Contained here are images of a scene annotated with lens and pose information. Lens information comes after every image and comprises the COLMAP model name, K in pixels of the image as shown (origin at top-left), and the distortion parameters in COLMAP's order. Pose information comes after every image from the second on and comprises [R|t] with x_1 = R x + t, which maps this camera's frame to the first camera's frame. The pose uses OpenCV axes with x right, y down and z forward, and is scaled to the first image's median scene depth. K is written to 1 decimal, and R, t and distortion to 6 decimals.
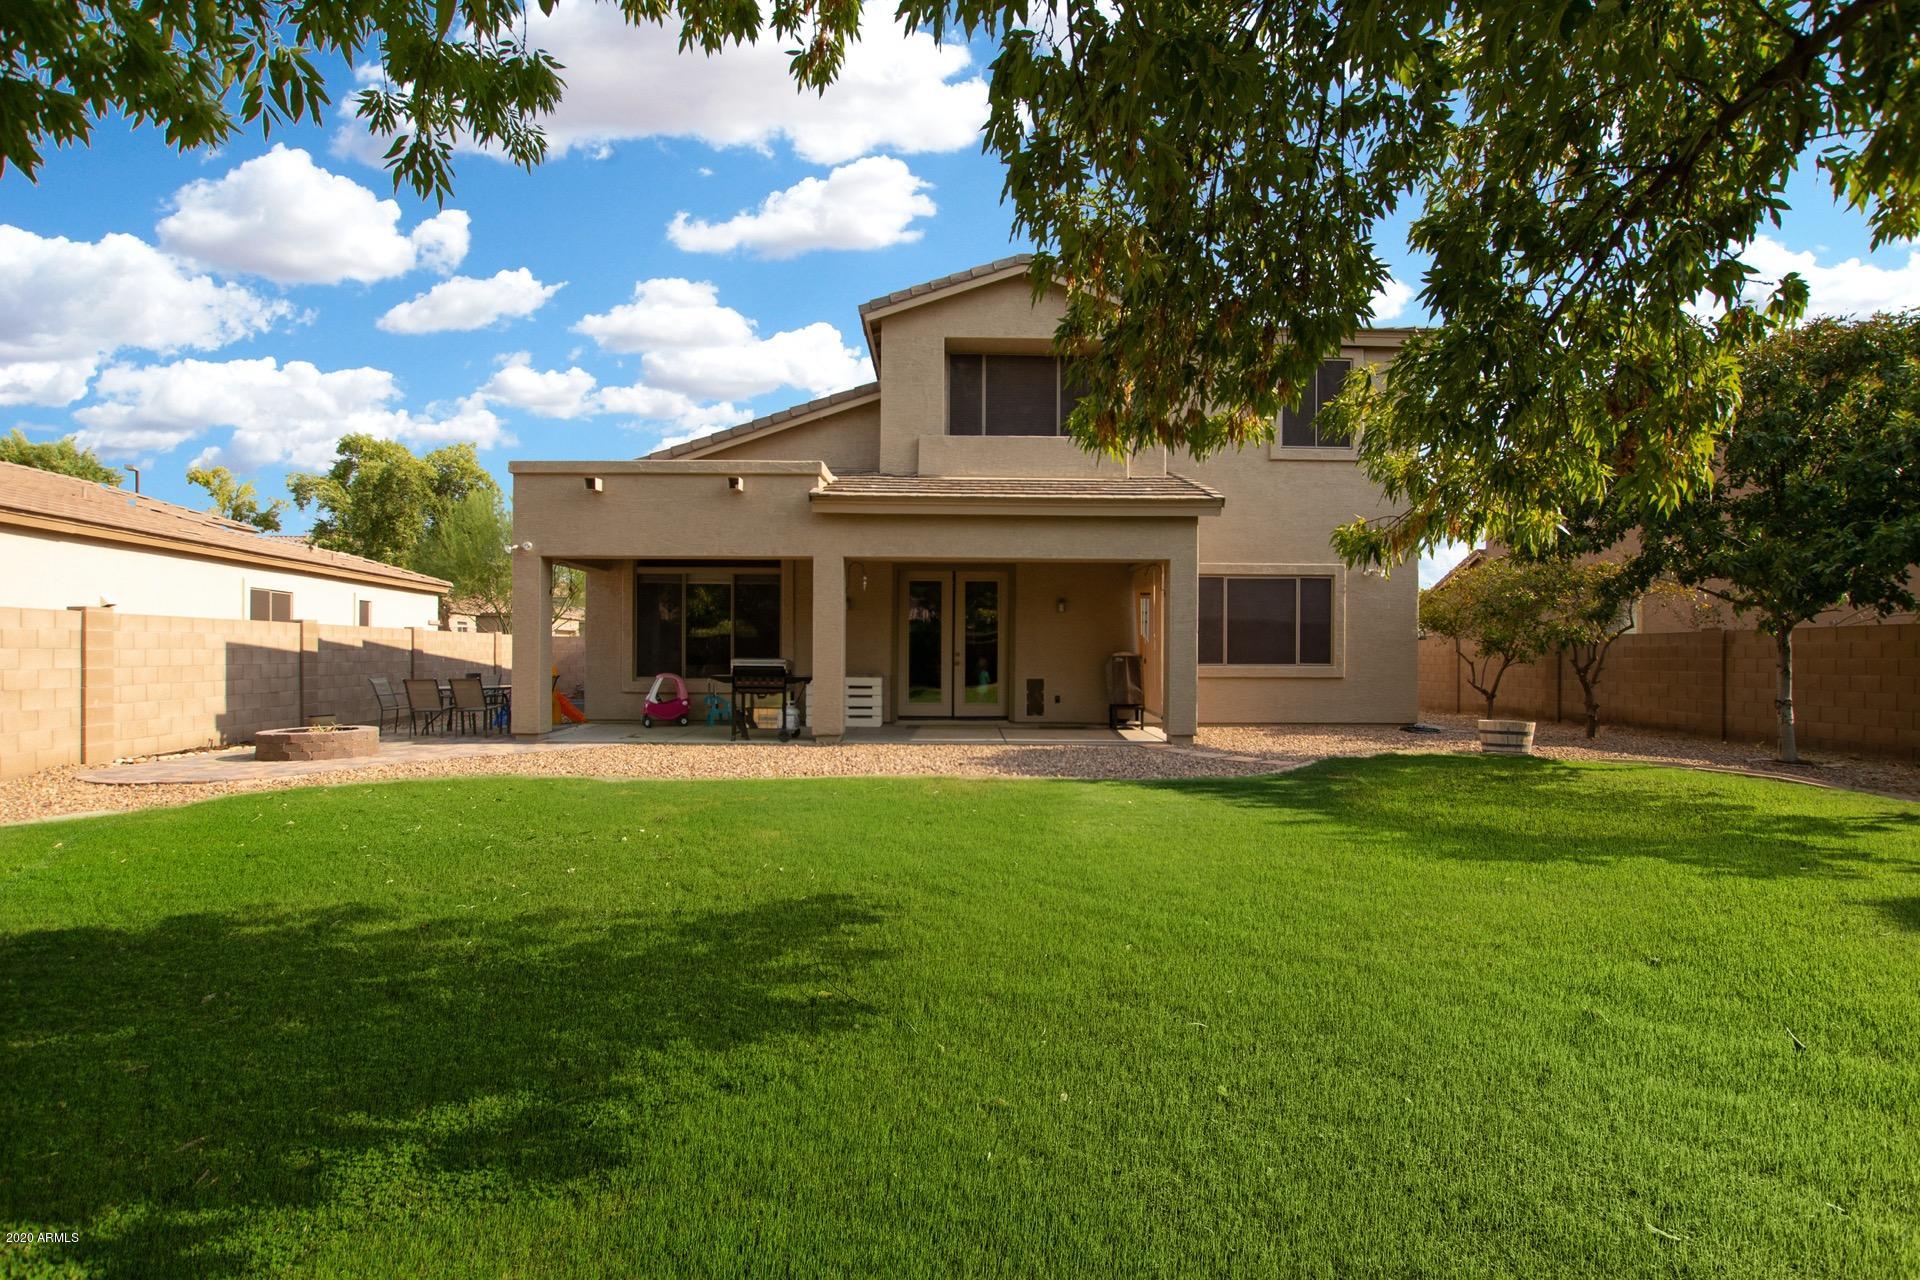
lens RADIAL K [[909.7, 0, 961.4], [0, 909.7, 641.4], [0, 0, 1]] dist [-0.003466, -0.000079]
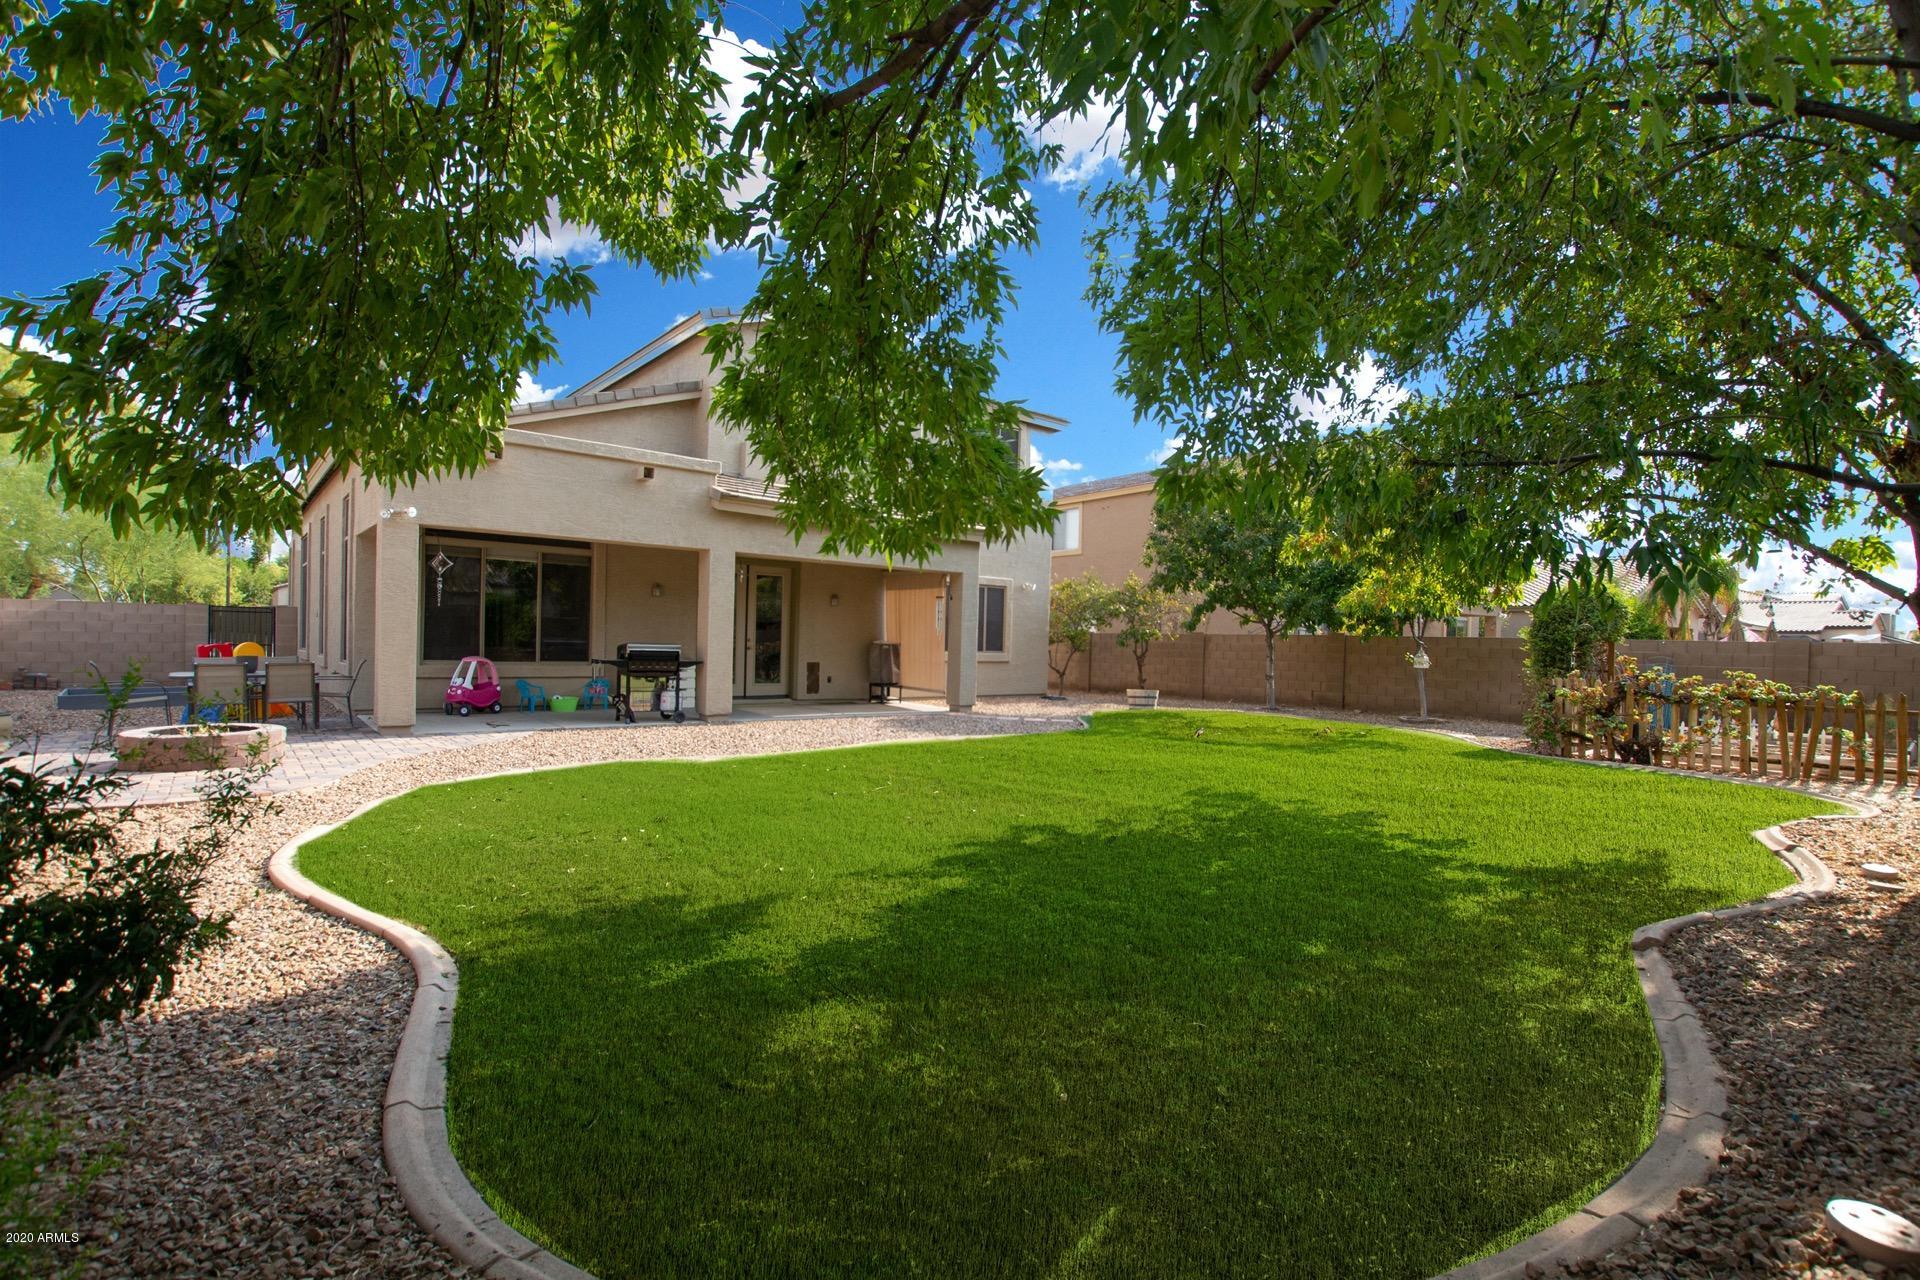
lens RADIAL K [[909.7, 0, 960.4], [0, 909.7, 643.0], [0, 0, 1]] dist [-0.003466, -0.000079]
pose [[0.770089, 0.013970, 0.637784, -0.521458], [-0.029498, 0.999471, 0.013724, -0.005400], [-0.637254, -0.029382, 0.770093, -0.016933]]
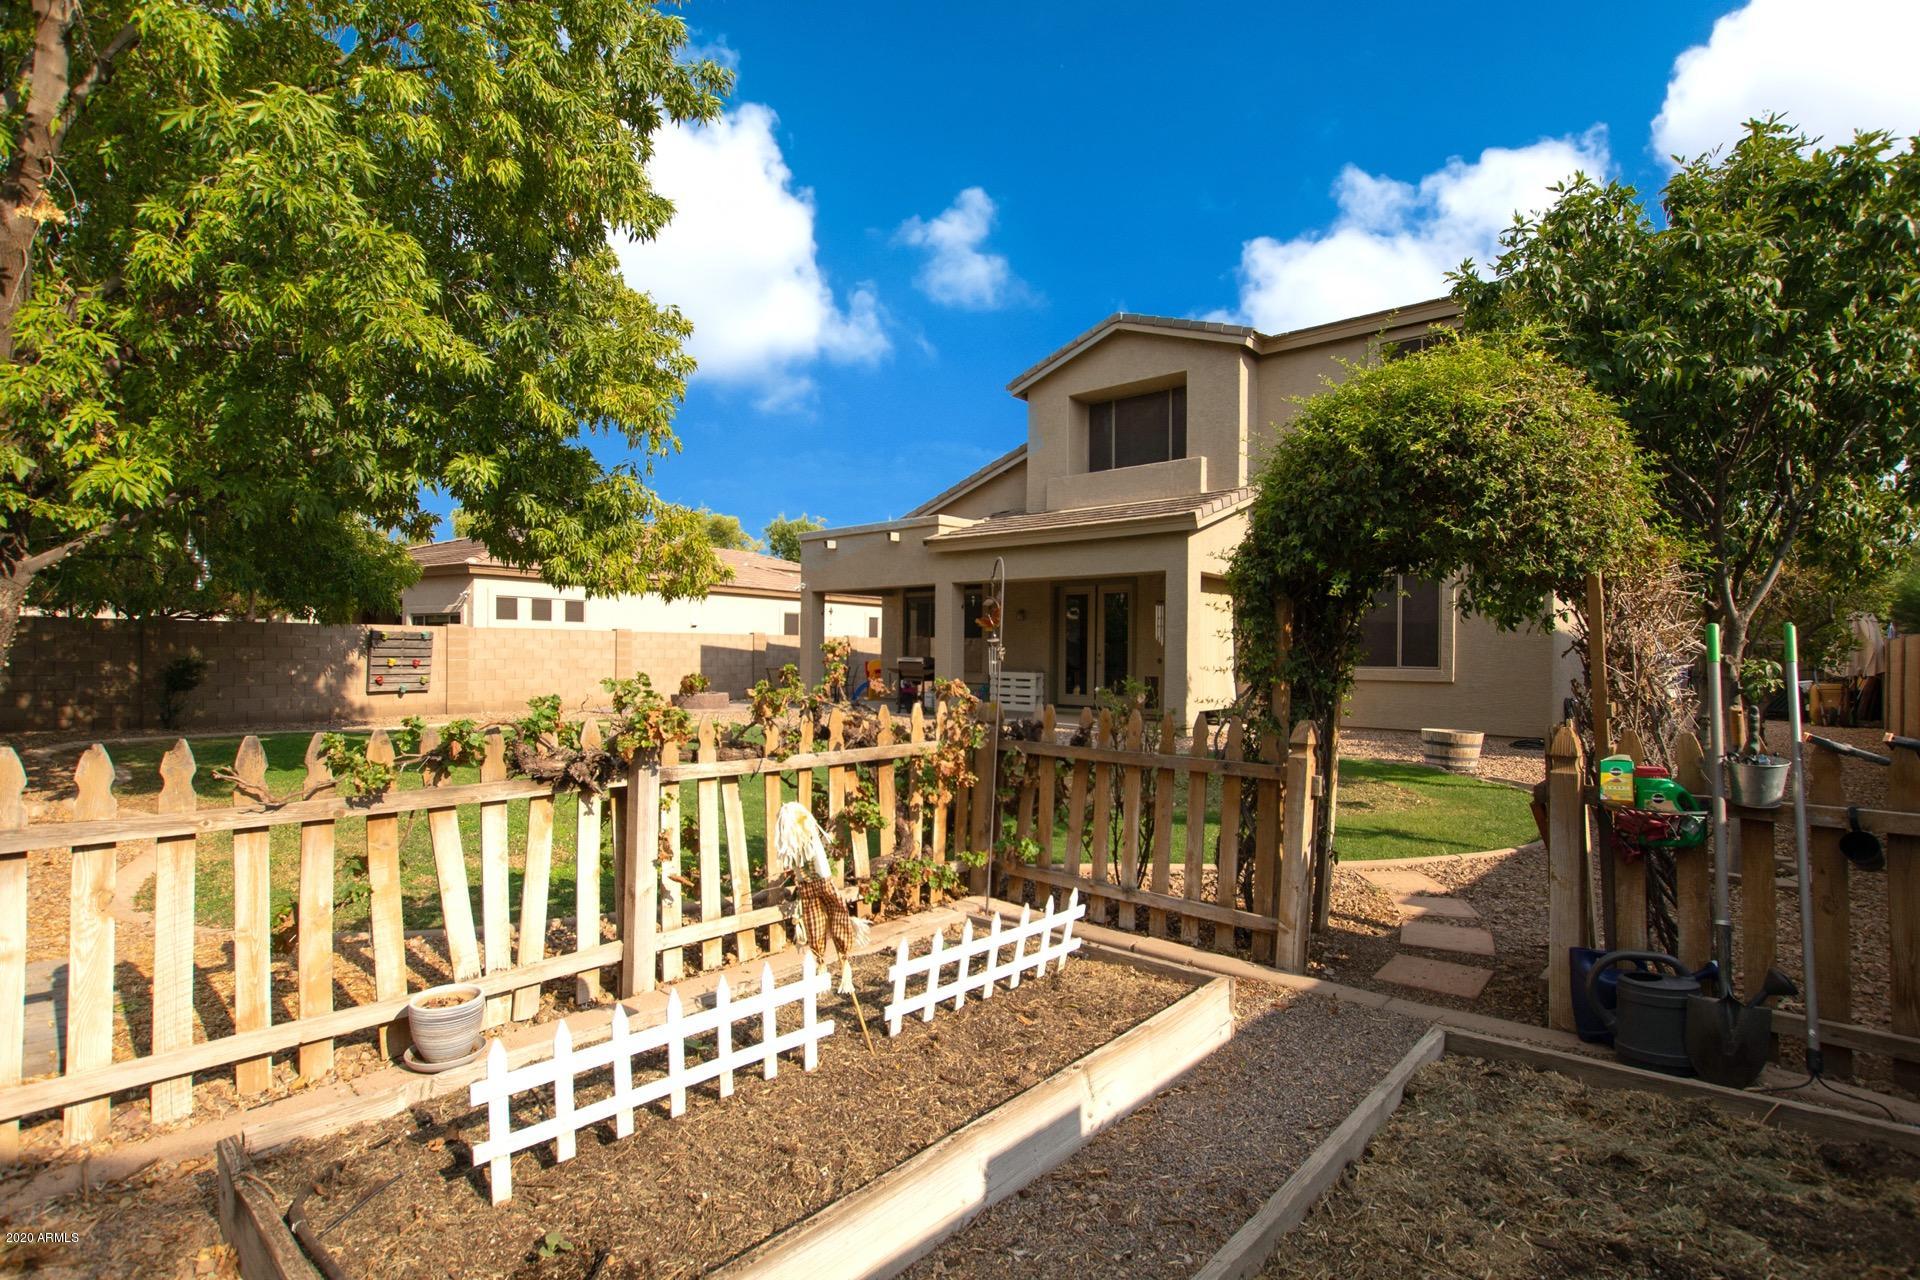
lens RADIAL K [[909.7, 0, 959.2], [0, 909.7, 645.2], [0, 0, 1]] dist [-0.003466, -0.000079]
pose [[0.743012, -0.000201, -0.669278, 0.669043], [0.003875, 0.999984, 0.004001, -0.004366], [0.669267, -0.005566, 0.743001, -0.005394]]
